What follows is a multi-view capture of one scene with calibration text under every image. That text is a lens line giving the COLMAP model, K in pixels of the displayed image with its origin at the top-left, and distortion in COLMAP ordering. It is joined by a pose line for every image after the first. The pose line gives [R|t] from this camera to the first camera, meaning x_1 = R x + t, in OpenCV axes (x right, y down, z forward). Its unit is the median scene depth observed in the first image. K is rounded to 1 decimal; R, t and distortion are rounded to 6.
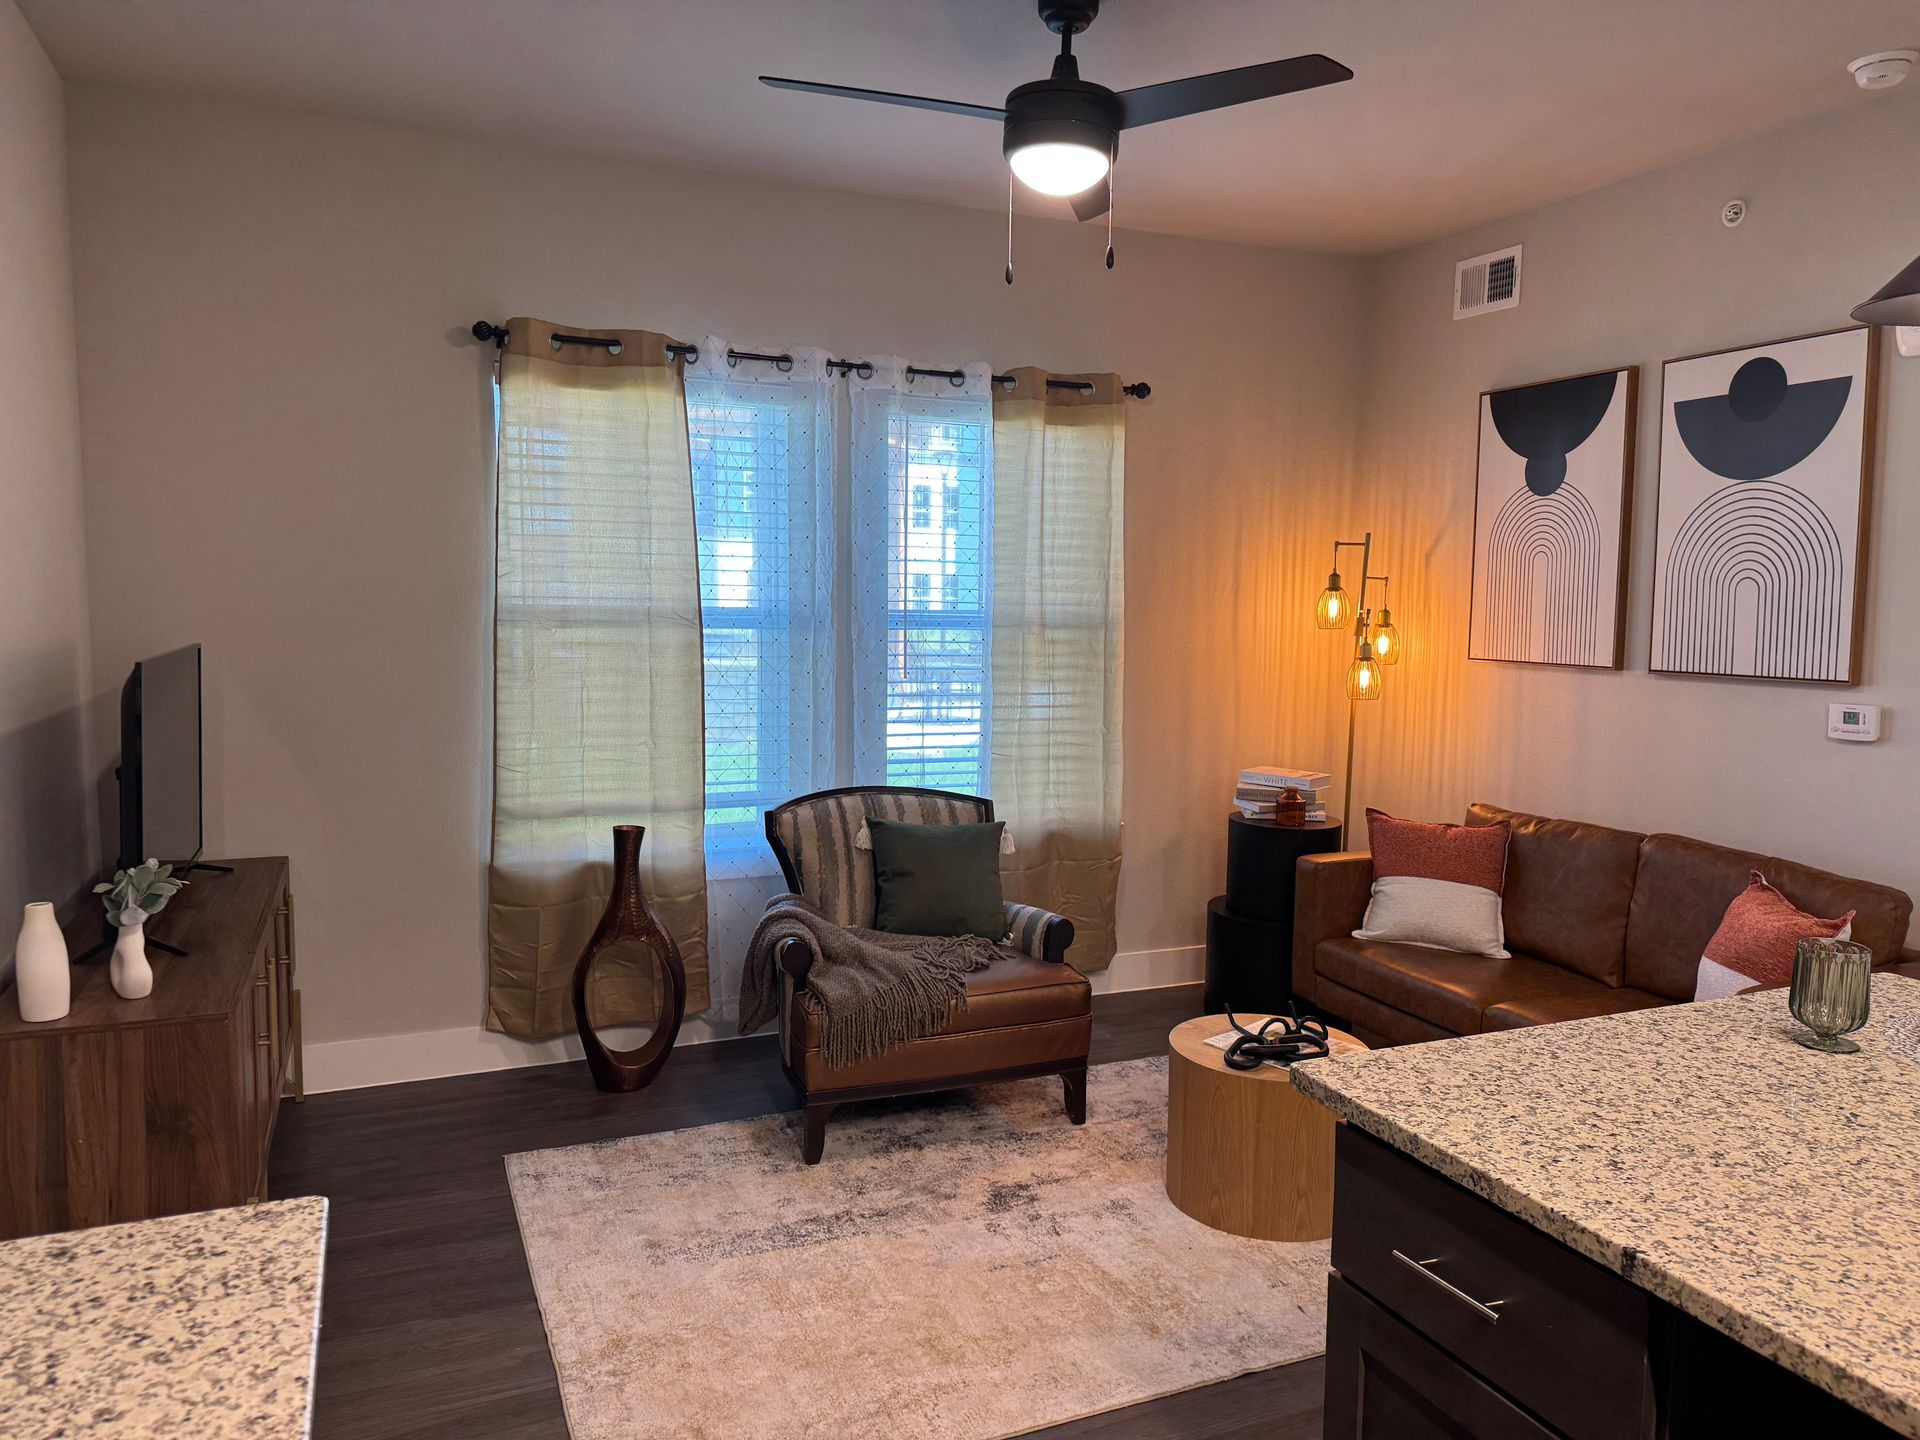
lens RADIAL K [[1380.1, 0, 960.0], [0, 1380.1, 720.0], [0, 0, 1]] dist [0.166595, -0.000270]
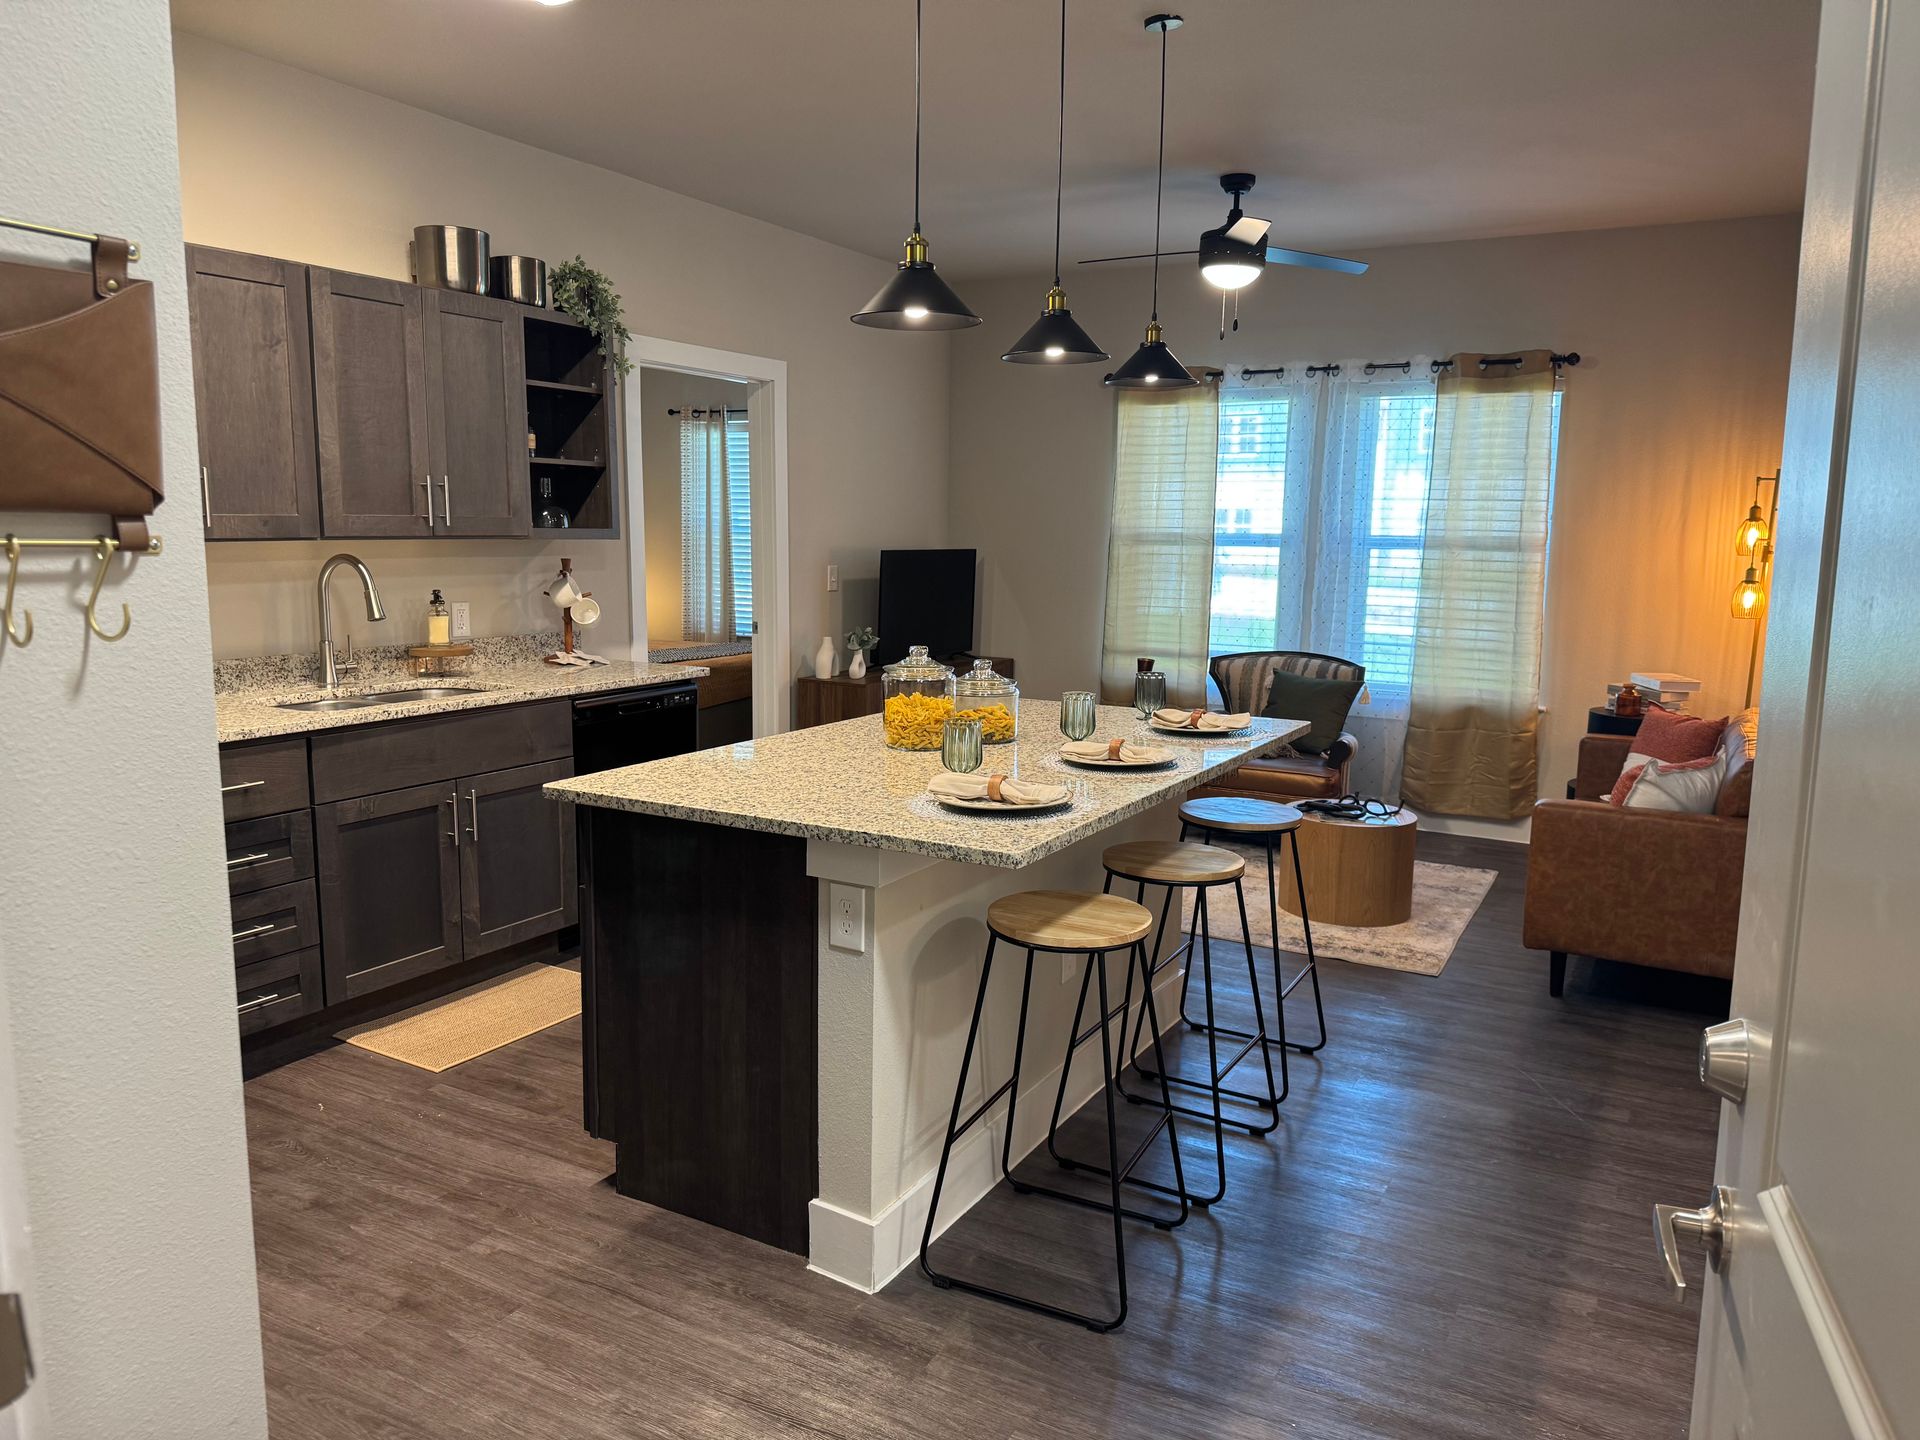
lens RADIAL K [[1347.9, 0, 965.3], [0, 1347.9, 736.3], [0, 0, 1]] dist [0.154900, -0.263005]
pose [[0.611197, 0.119621, -0.782387, 0.835420], [-0.082760, 0.992753, 0.087132, 0.037802], [0.787140, 0.011496, 0.616667, -0.188723]]
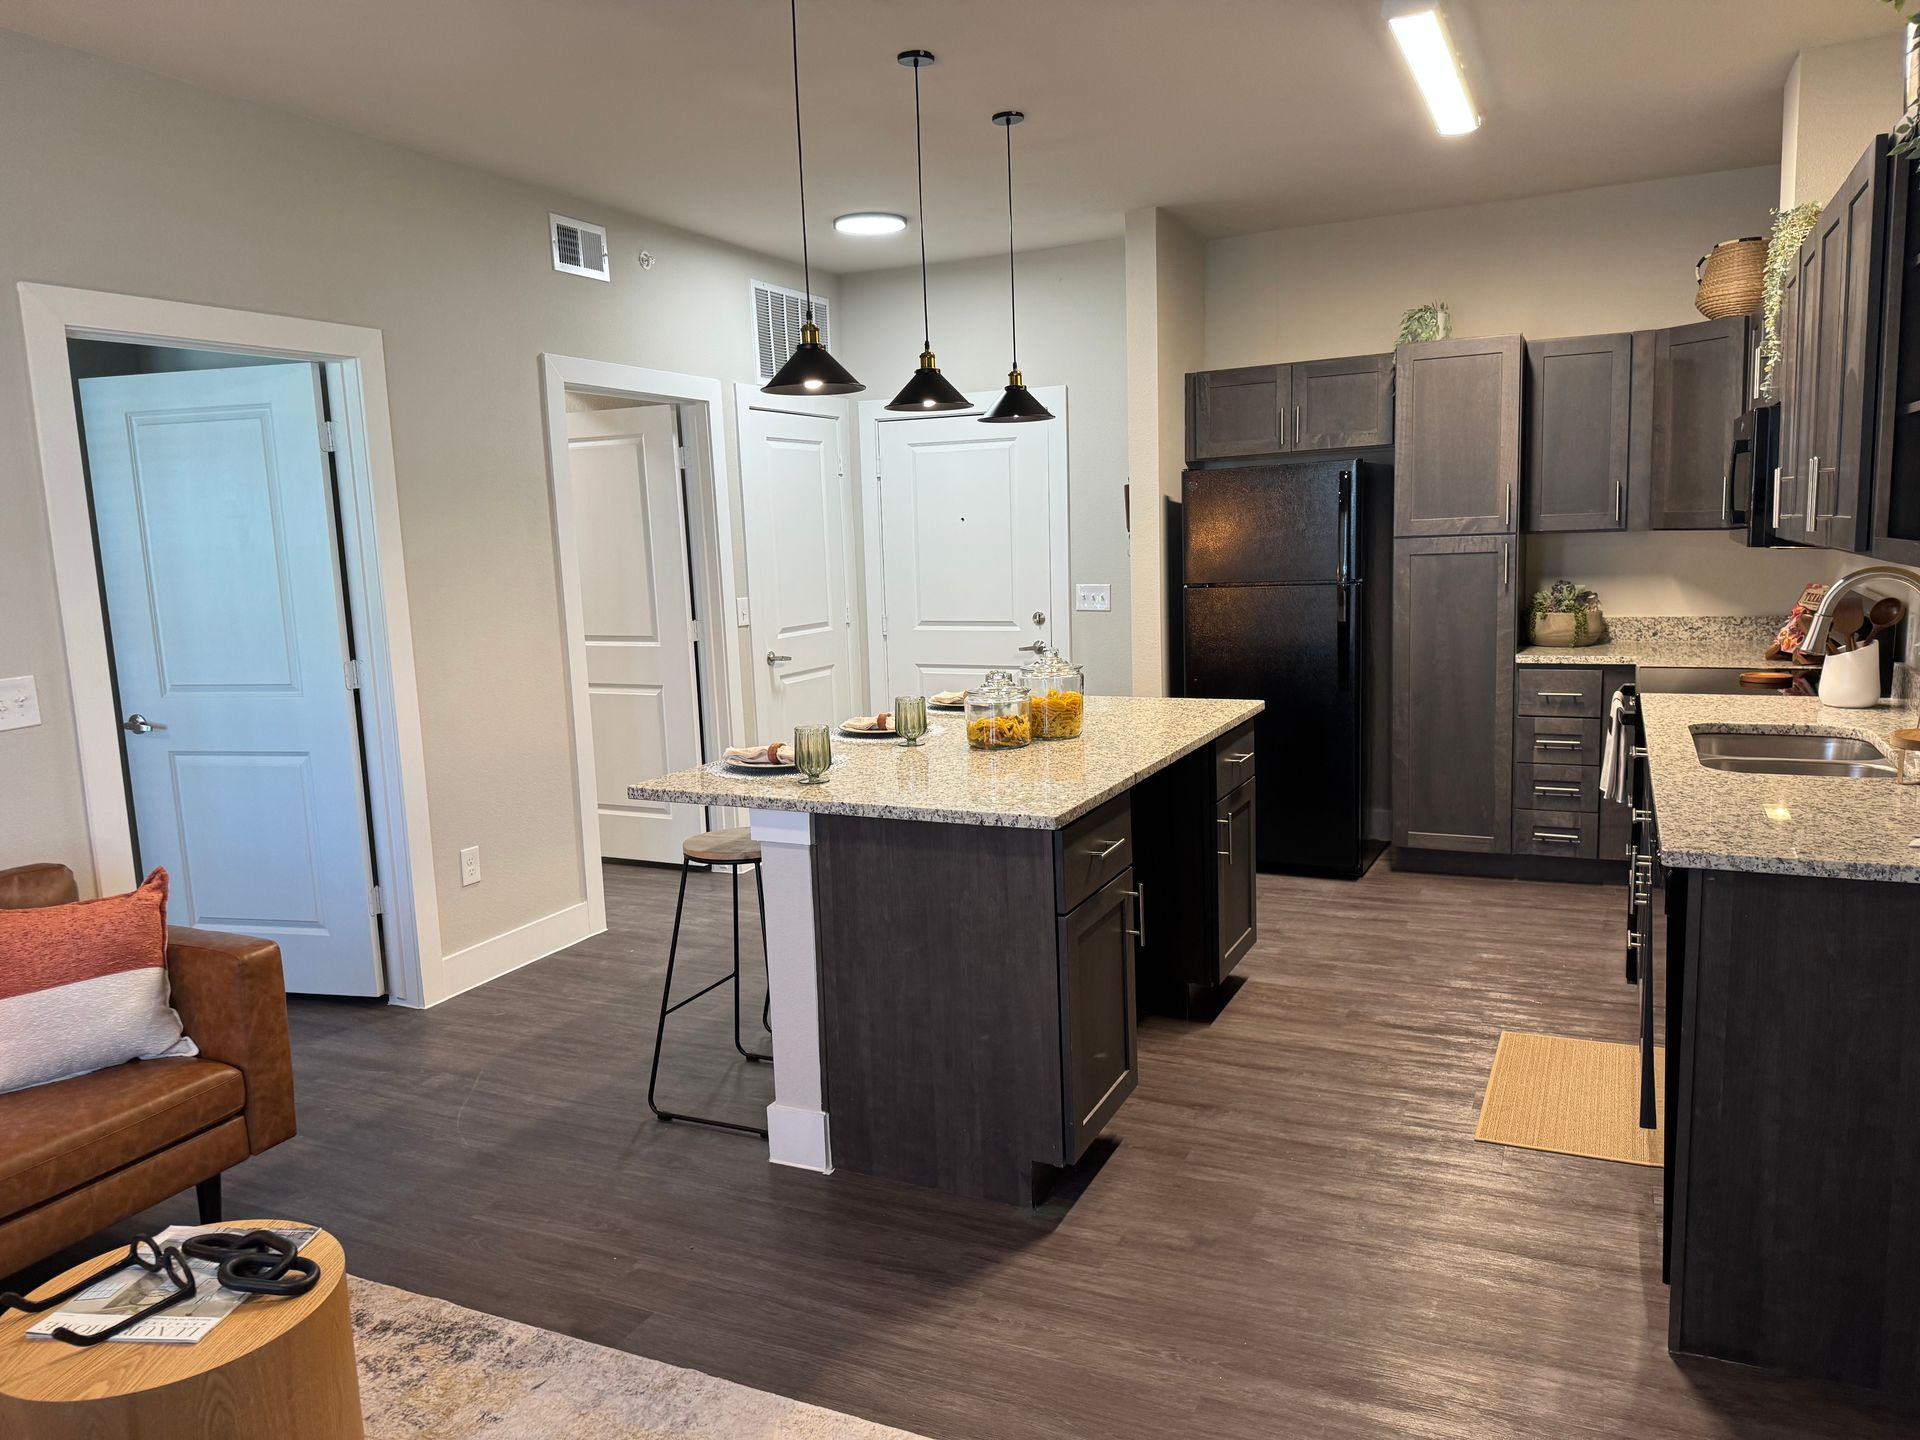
lens RADIAL K [[1347.9, 0, 965.3], [0, 1347.9, 736.3], [0, 0, 1]] dist [0.154900, -0.263005]
pose [[-0.663720, -0.104285, 0.740676, -0.323383], [0.101098, 0.968639, 0.226975, -0.083538], [-0.741118, 0.225528, -0.632362, 0.800609]]
